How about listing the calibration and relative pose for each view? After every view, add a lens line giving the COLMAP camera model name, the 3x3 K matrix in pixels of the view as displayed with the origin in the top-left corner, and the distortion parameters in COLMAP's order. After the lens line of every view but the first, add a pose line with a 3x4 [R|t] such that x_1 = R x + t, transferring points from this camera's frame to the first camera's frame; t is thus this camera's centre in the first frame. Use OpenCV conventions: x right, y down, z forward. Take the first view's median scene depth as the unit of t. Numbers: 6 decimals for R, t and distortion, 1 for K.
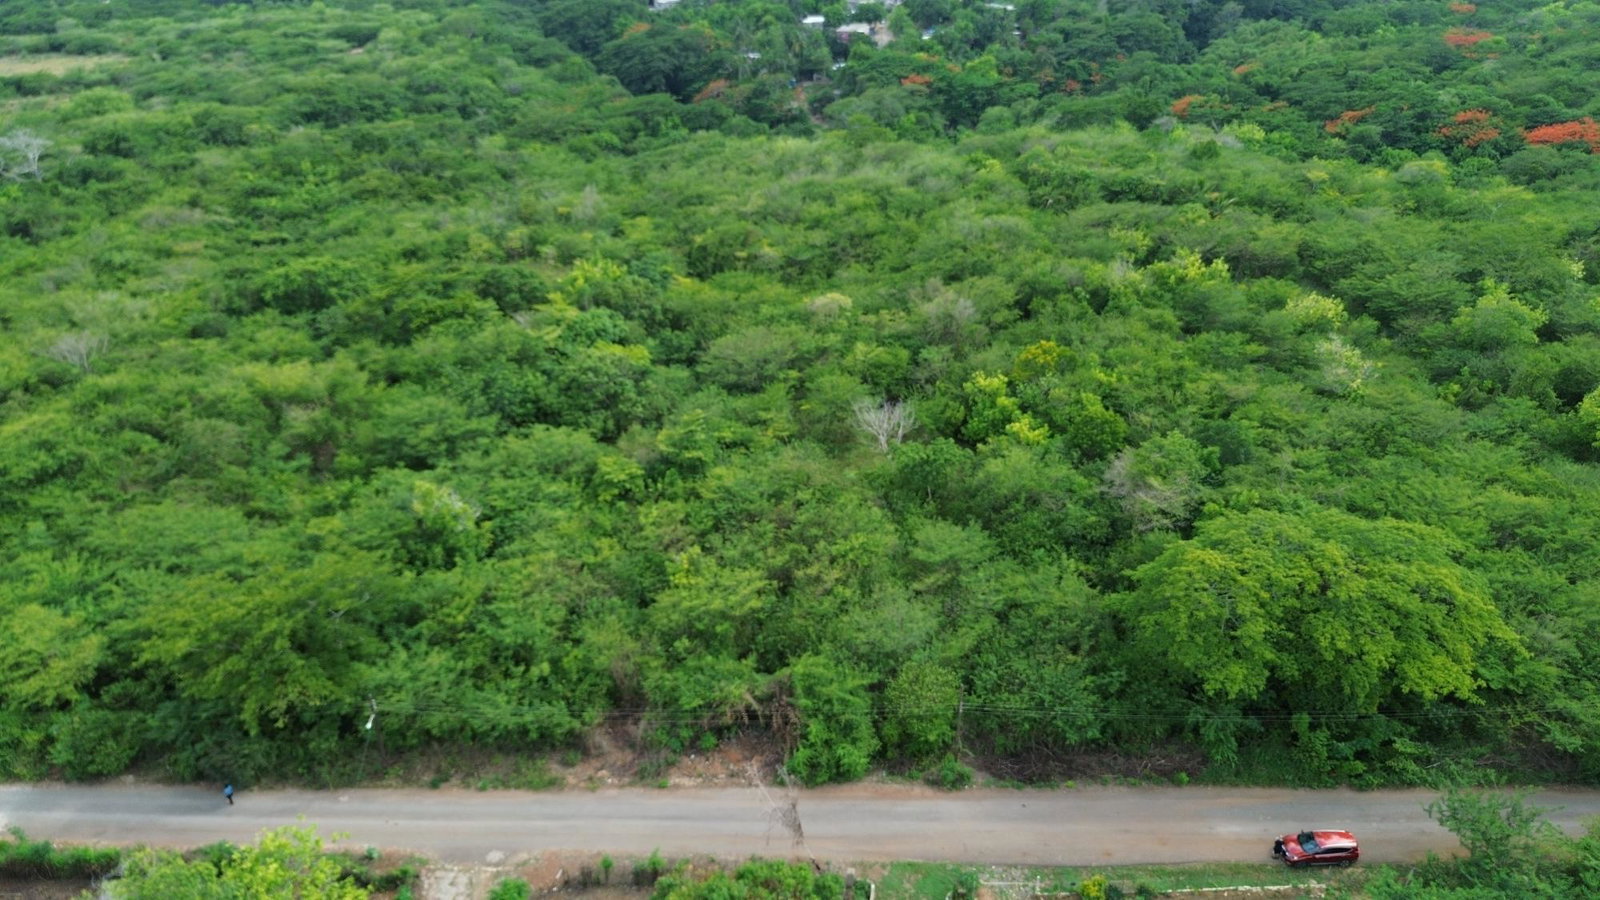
lens RADIAL K [[1161.9, 0, 802.8], [0, 1161.9, 451.3], [0, 0, 1]] dist [0.050775, -0.048930]
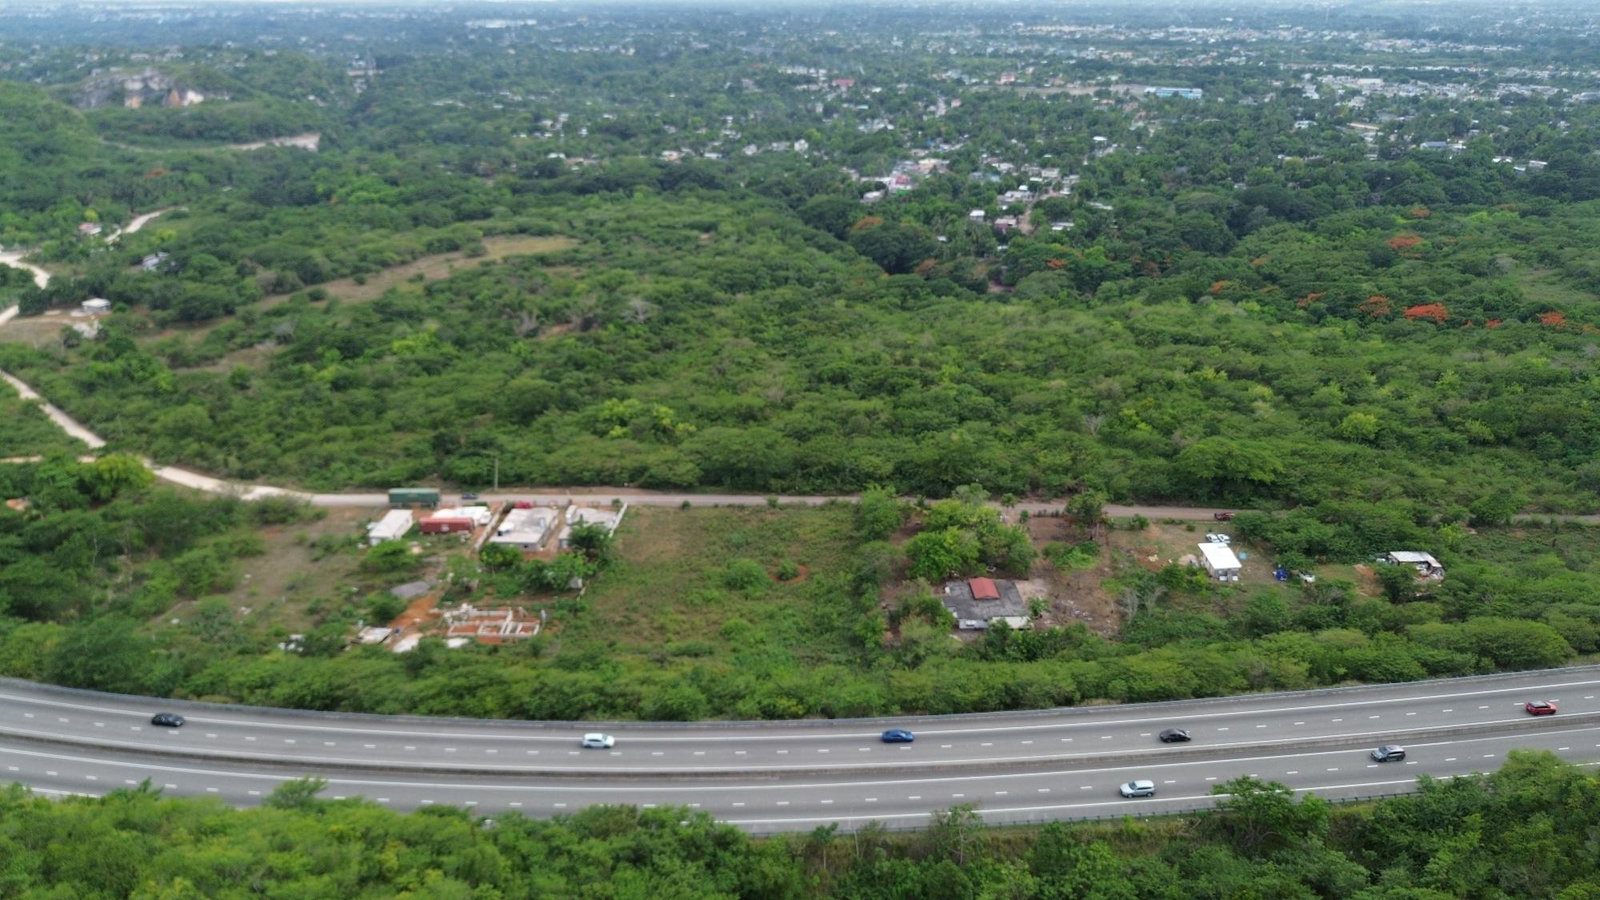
lens RADIAL K [[1161.9, 0, 798.3], [0, 1161.9, 447.0], [0, 0, 1]] dist [0.050775, -0.048930]
pose [[0.997820, 0.027802, -0.059853, -0.368878], [-0.033572, 0.994653, -0.097669, 0.260458], [0.056817, 0.099465, 0.993418, -1.446156]]
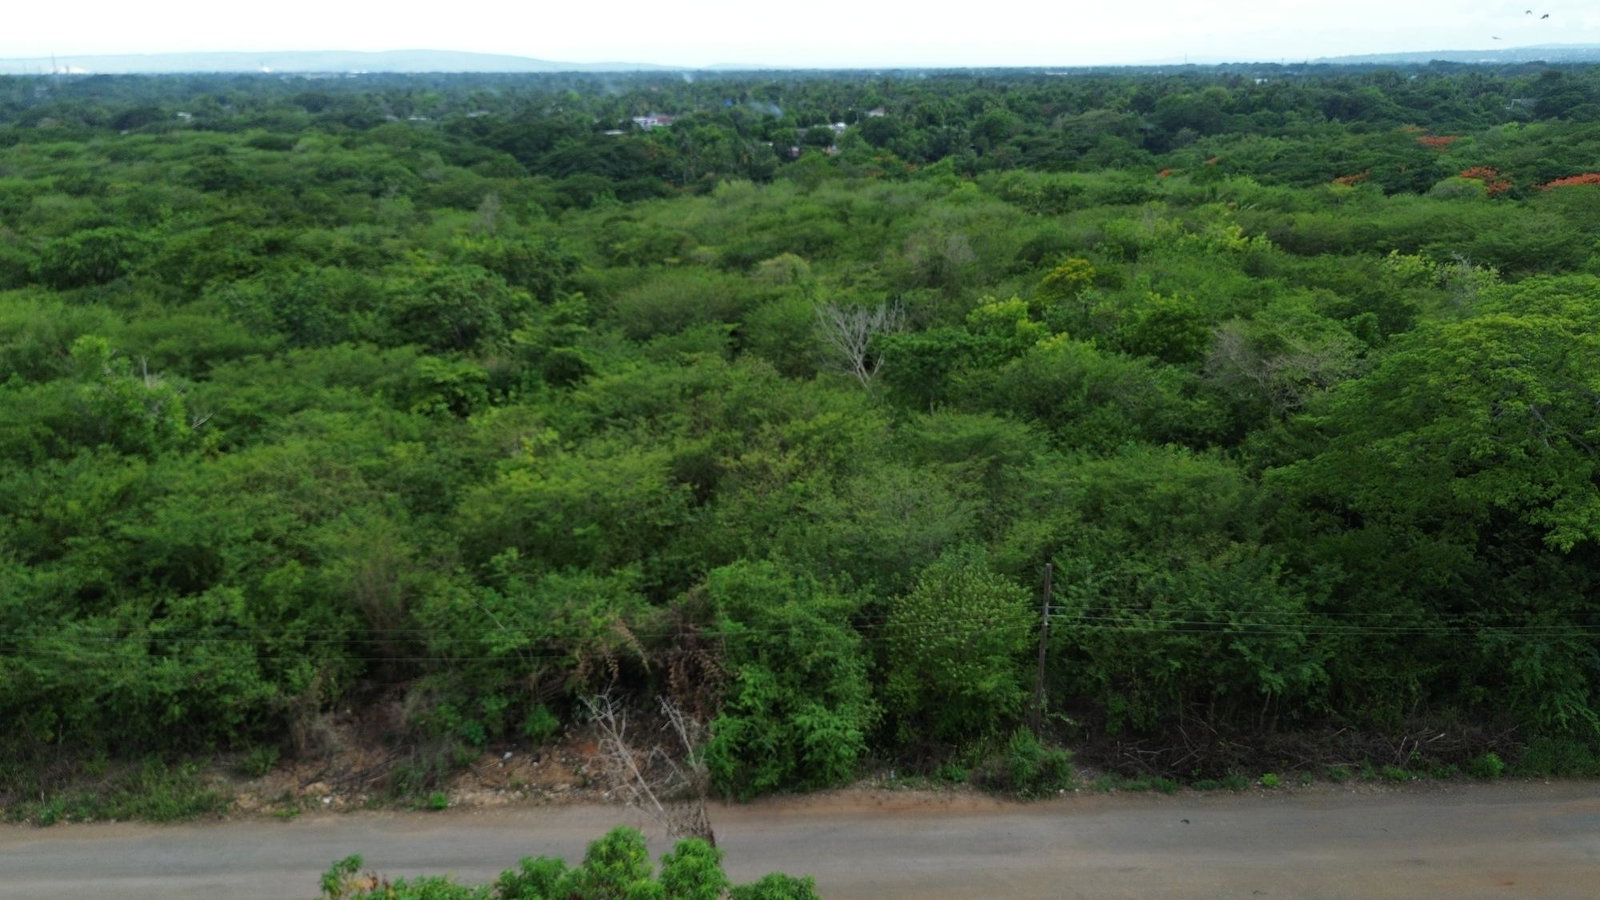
lens RADIAL K [[1161.9, 0, 803.5], [0, 1161.9, 446.7], [0, 0, 1]] dist [0.050775, -0.048930]
pose [[0.999174, -0.013373, 0.038384, 0.007745], [0.019527, 0.986147, -0.164720, 0.116767], [-0.035649, 0.165334, 0.985593, 0.258976]]
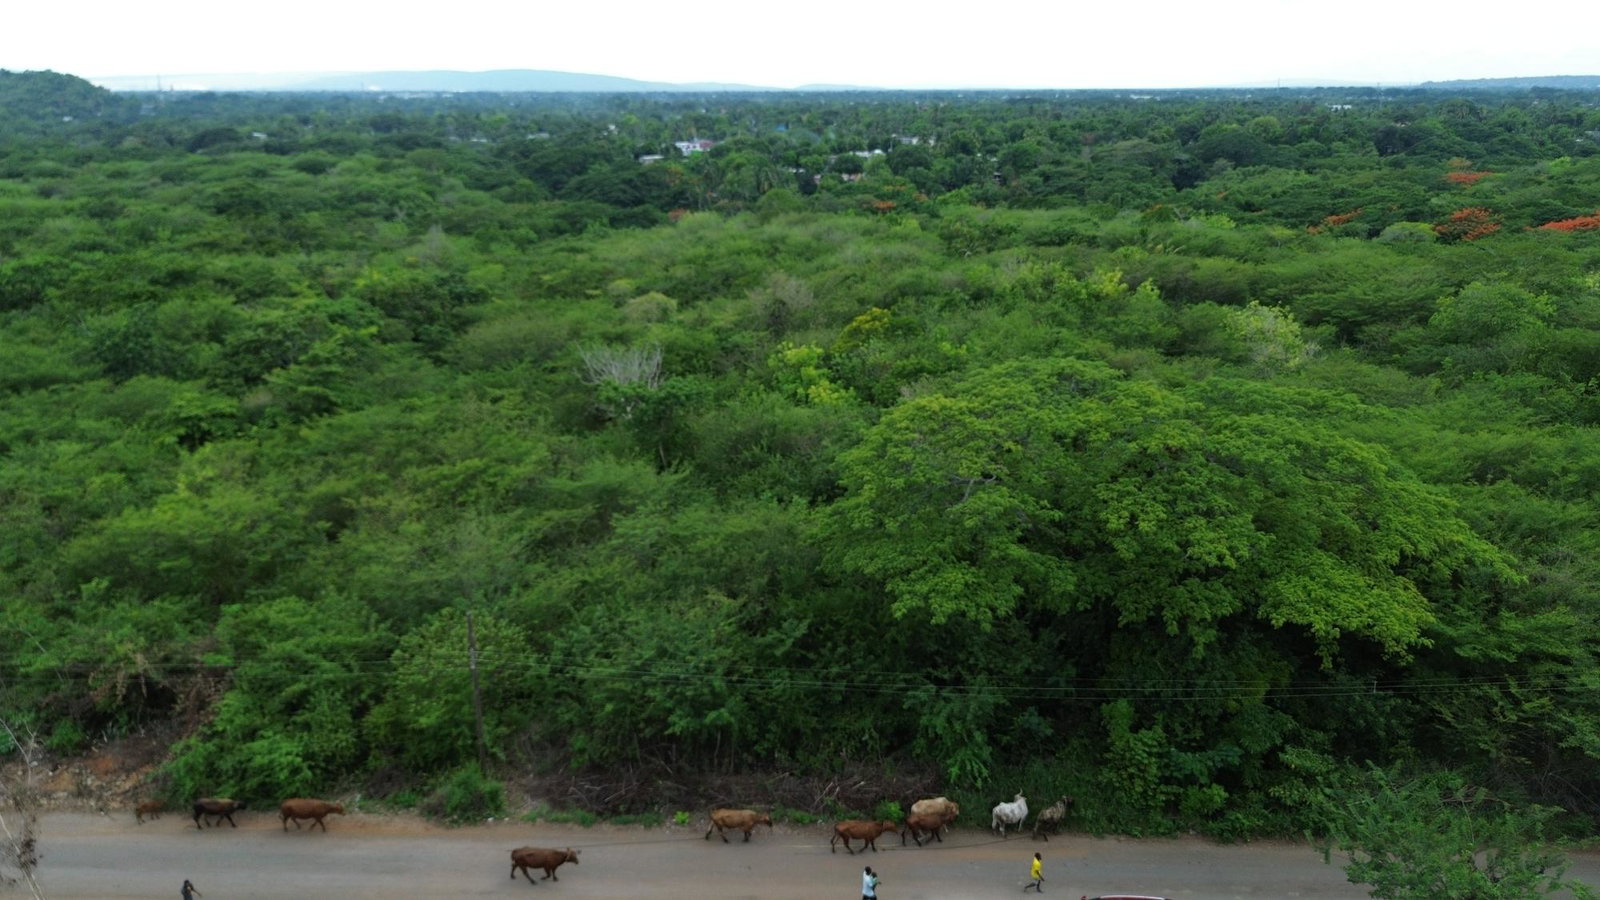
lens RADIAL K [[1161.9, 0, 800.5], [0, 1161.9, 447.7], [0, 0, 1]] dist [0.050775, -0.048930]
pose [[0.999313, 0.016093, -0.033372, 0.156106], [-0.021833, 0.983515, -0.179505, 0.110923], [0.029933, 0.180110, 0.983191, 0.230381]]
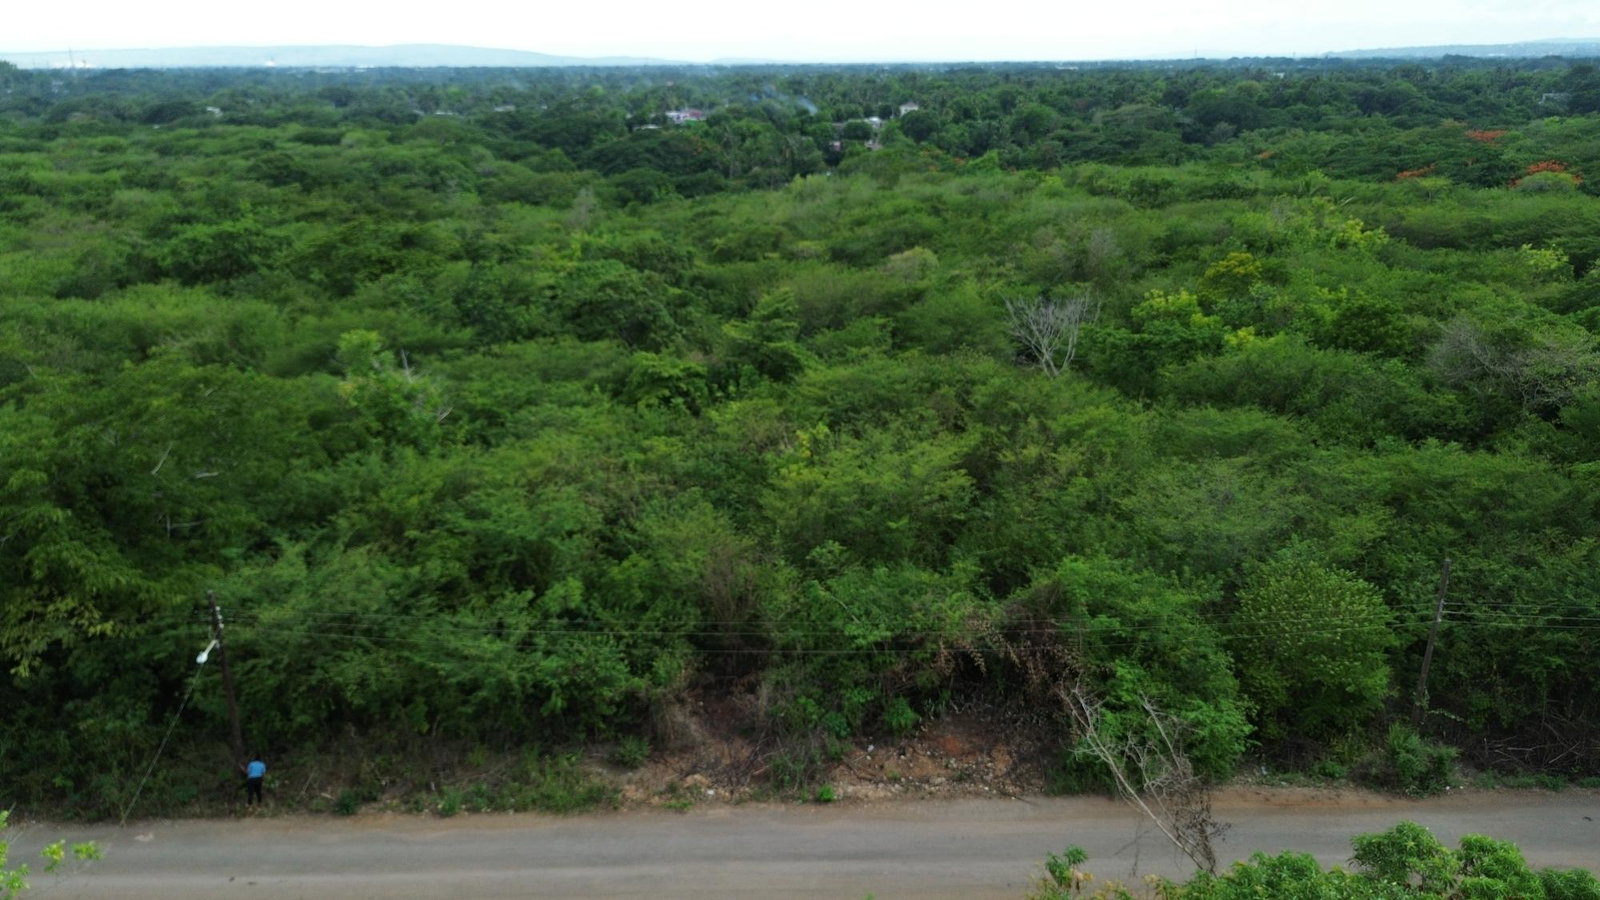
lens RADIAL K [[1161.9, 0, 803.8], [0, 1161.9, 447.8], [0, 0, 1]] dist [0.050775, -0.048930]
pose [[0.999291, -0.012626, 0.035458, -0.075189], [0.018137, 0.987001, -0.159690, 0.115366], [-0.032981, 0.160219, 0.986530, 0.262230]]
